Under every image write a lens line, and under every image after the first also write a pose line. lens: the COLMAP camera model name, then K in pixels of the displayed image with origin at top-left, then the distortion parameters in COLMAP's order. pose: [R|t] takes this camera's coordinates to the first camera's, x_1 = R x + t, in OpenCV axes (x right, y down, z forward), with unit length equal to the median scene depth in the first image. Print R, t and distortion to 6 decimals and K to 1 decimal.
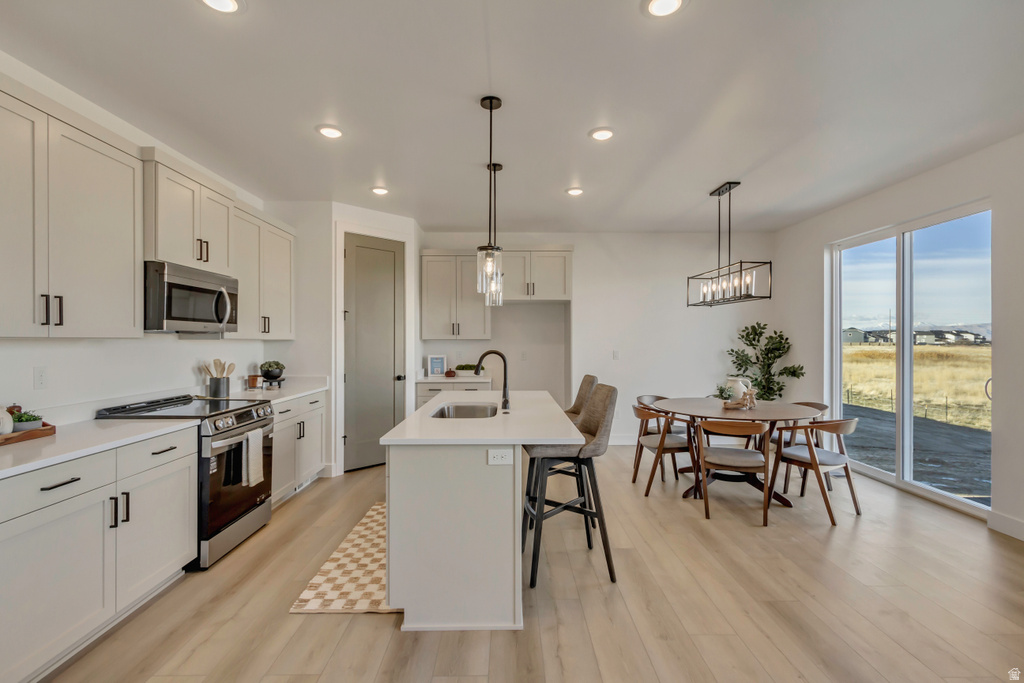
lens RADIAL K [[478.0, 0, 514.6], [0, 478.0, 343.0], [0, 0, 1]] dist [0.008579, -0.000985]
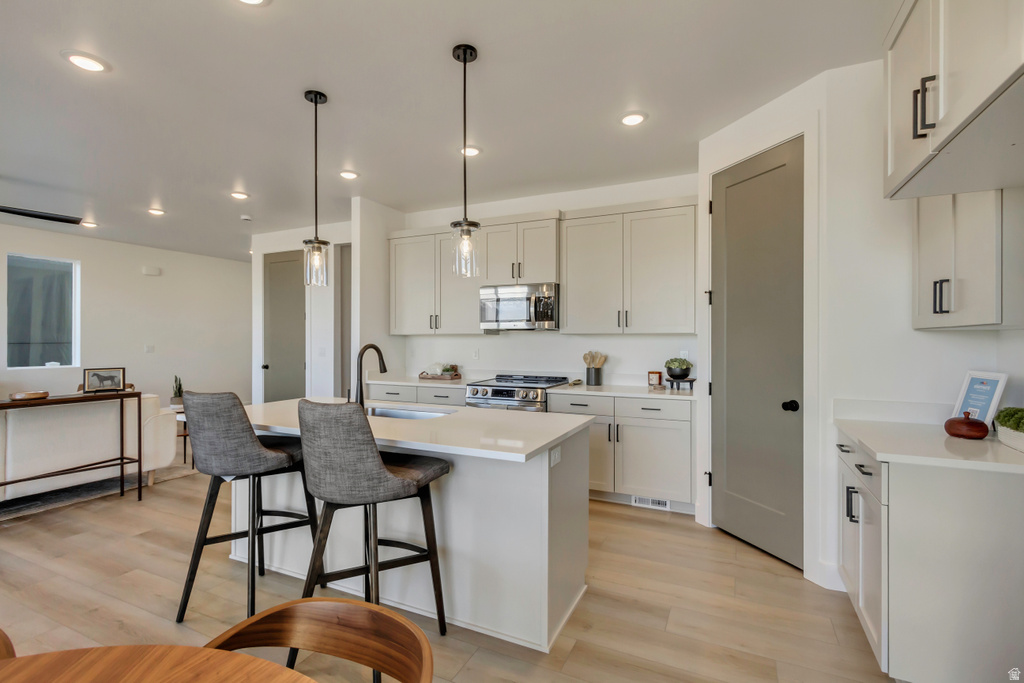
lens RADIAL K [[478.0, 0, 502.5], [0, 478.0, 335.0], [0, 0, 1]] dist [0.008579, -0.000985]
pose [[-0.452071, -0.008483, -0.891941, 0.493498], [-0.004825, 0.999963, -0.007065, 0.003691], [0.891969, 0.001109, -0.452096, 1.316506]]
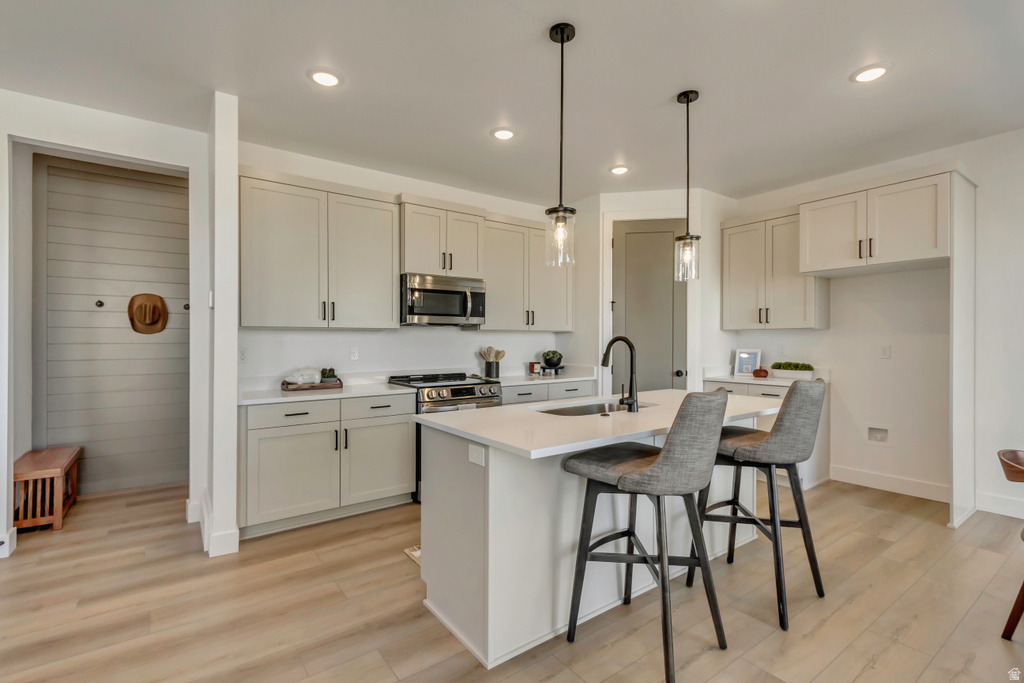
lens RADIAL K [[478.0, 0, 511.2], [0, 478.0, 344.8], [0, 0, 1]] dist [0.008579, -0.000985]
pose [[0.571449, 0.005872, -0.820617, 0.421926], [-0.001697, 0.999981, 0.005974, 0.021118], [0.820636, -0.002022, 0.571448, 0.333718]]
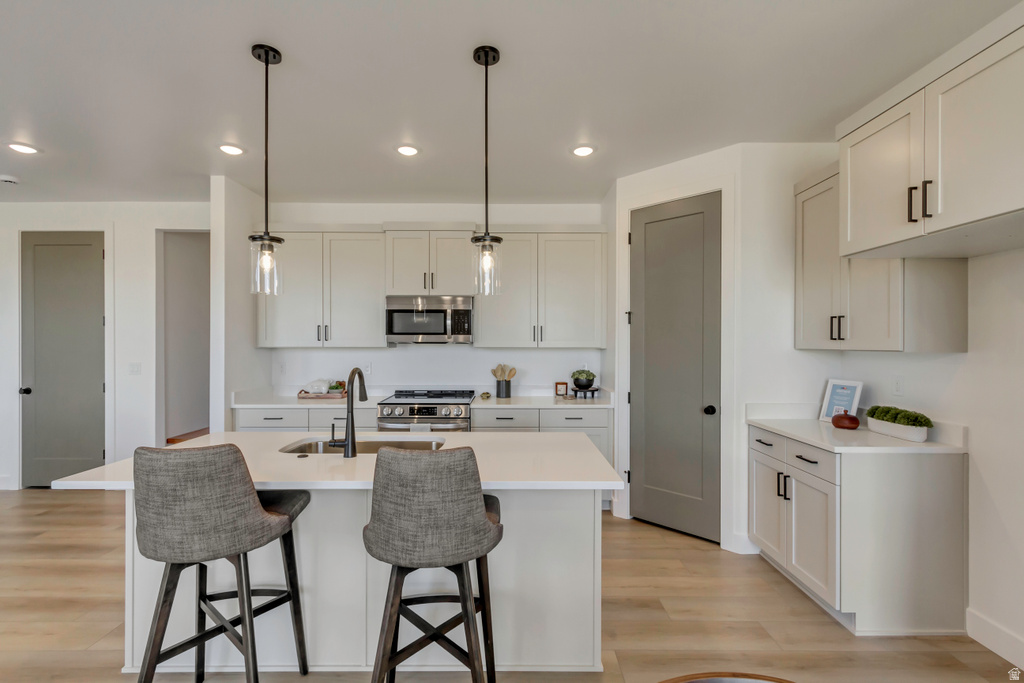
lens RADIAL K [[478.0, 0, 503.9], [0, 478.0, 340.5], [0, 0, 1]] dist [0.008579, -0.000985]
pose [[-0.021177, -0.003674, -0.999769, 0.541252], [-0.004886, 0.999982, -0.003572, -0.019929], [0.999764, 0.004810, -0.021194, 1.022761]]
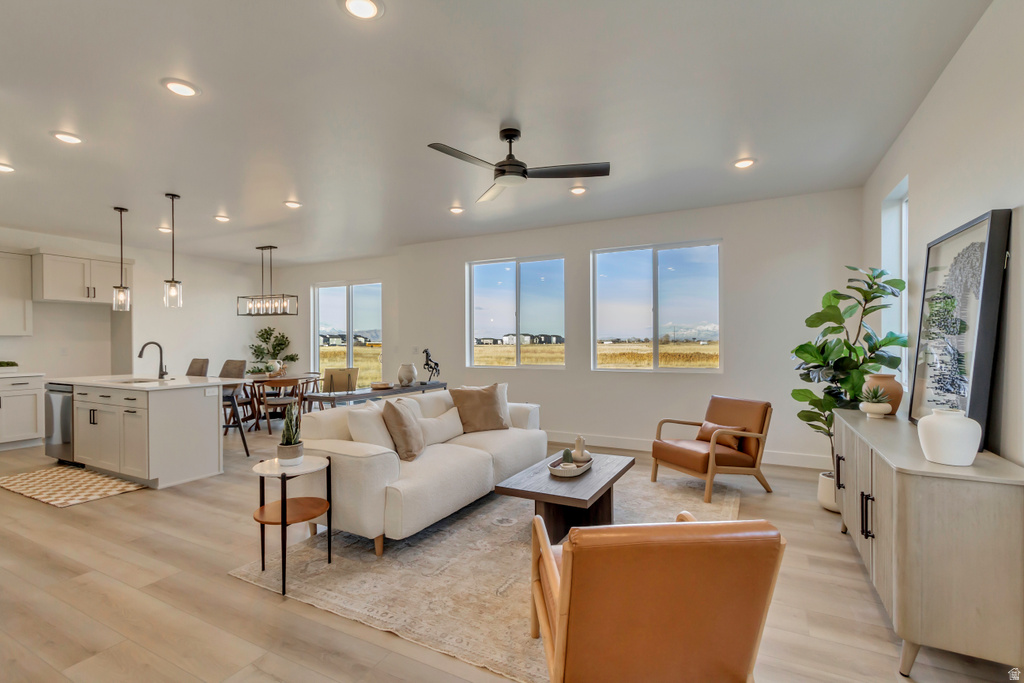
lens RADIAL K [[478.0, 0, 516.8], [0, 478.0, 343.4], [0, 0, 1]] dist [0.008579, -0.000985]
pose [[0.478404, -0.002665, 0.878136, -0.713013], [0.006332, 0.999980, -0.000415, 0.023865], [-0.878117, 0.005759, 0.478411, -0.664329]]
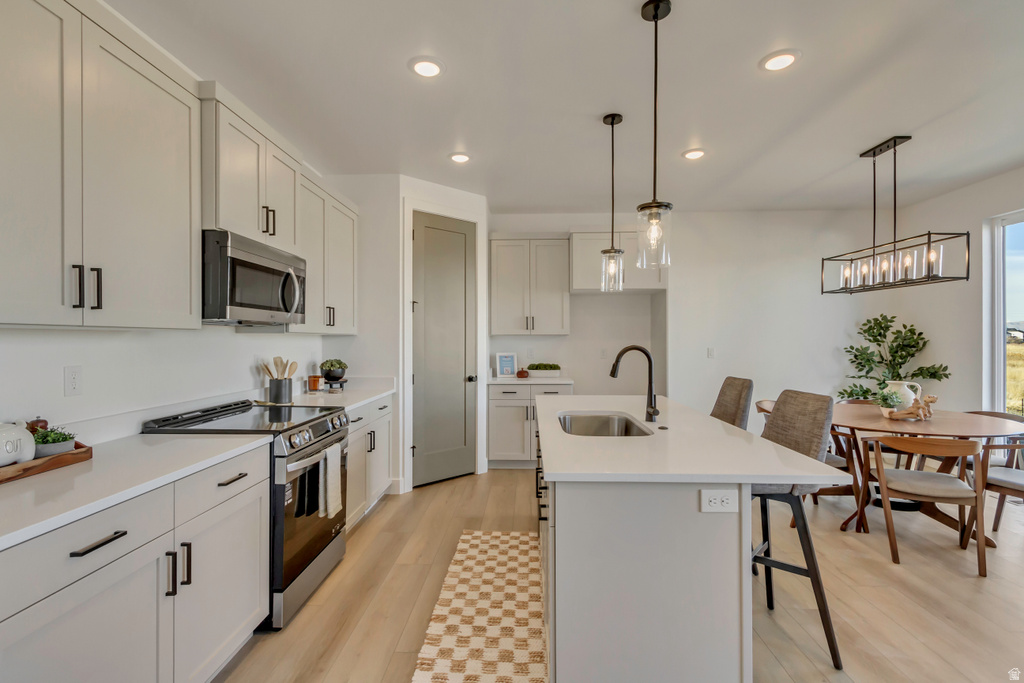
lens RADIAL K [[478.0, 0, 511.4], [0, 478.0, 342.0], [0, 0, 1]] dist [0.008579, -0.000985]
pose [[0.998891, -0.000720, -0.047087, -0.173342], [0.000739, 1.000000, 0.000392, 0.007486], [0.047087, -0.000426, 0.998891, 0.183802]]
